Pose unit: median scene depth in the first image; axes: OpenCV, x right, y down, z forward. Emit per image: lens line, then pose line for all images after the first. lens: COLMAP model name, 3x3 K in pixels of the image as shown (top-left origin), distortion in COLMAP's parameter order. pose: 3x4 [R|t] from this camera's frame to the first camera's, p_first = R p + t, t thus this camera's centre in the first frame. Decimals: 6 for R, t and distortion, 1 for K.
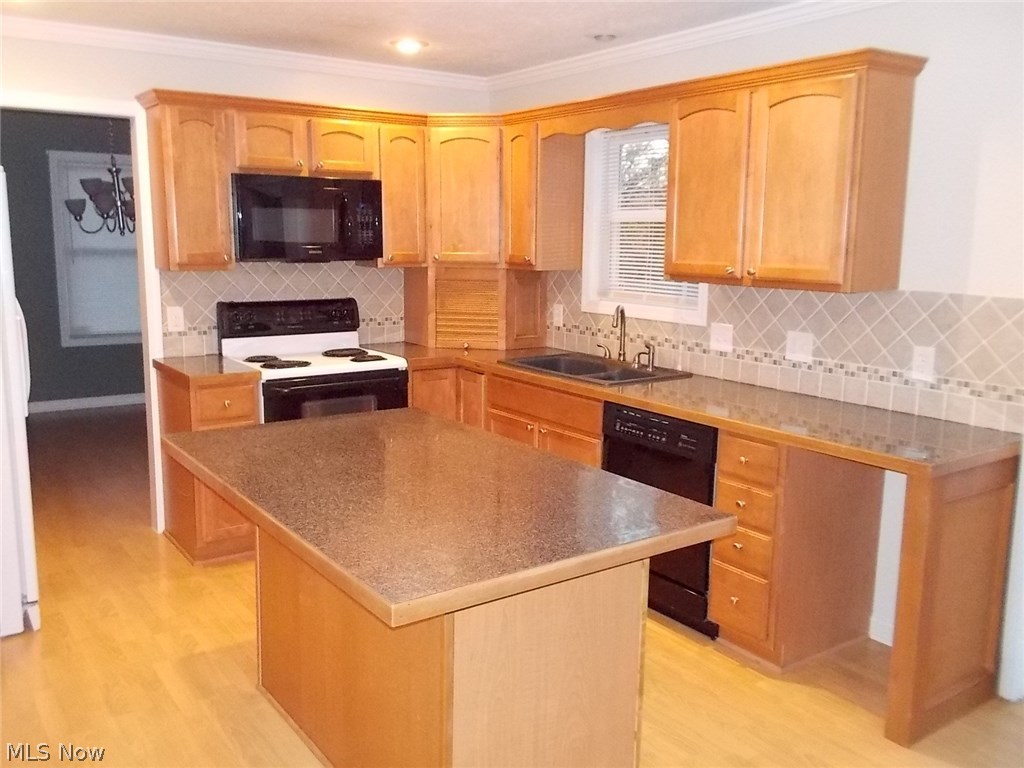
lens RADIAL K [[898.8, 0, 512.0], [0, 898.8, 384.0], [0, 0, 1]] dist [0.009045, -0.003194]
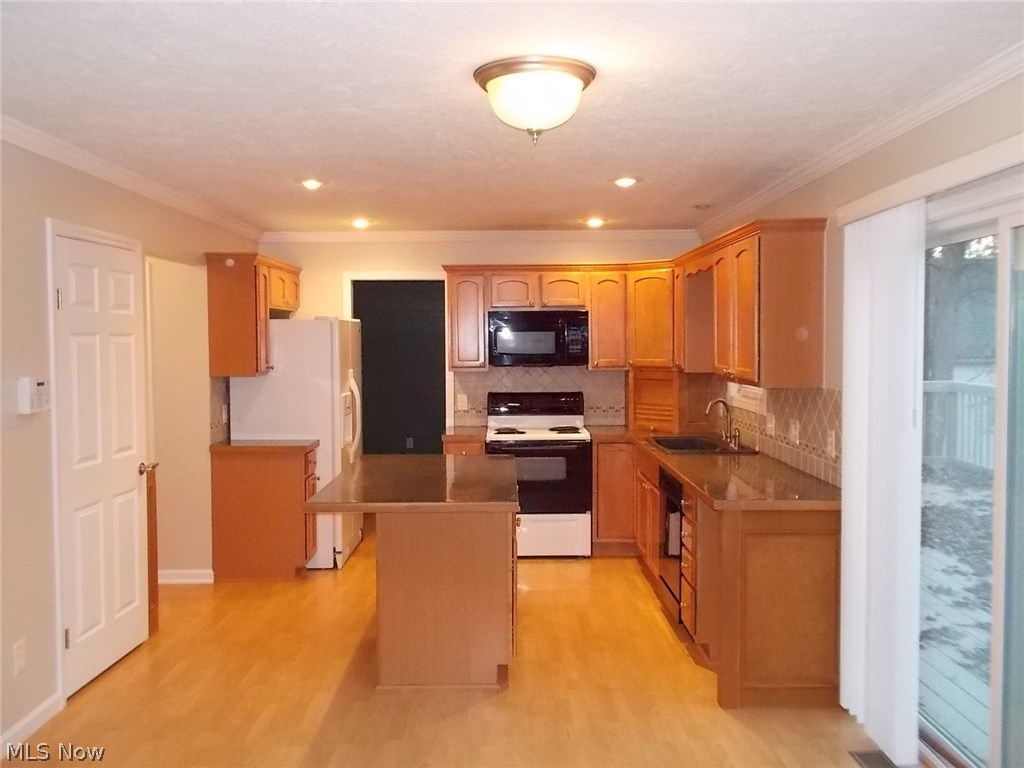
lens RADIAL K [[898.8, 0, 512.0], [0, 898.8, 384.0], [0, 0, 1]] dist [0.009045, -0.003194]
pose [[0.820480, 0.011472, -0.571561, 0.591522], [-0.077962, 0.992703, -0.091989, 0.034193], [0.566335, 0.120035, 0.815387, -0.240892]]
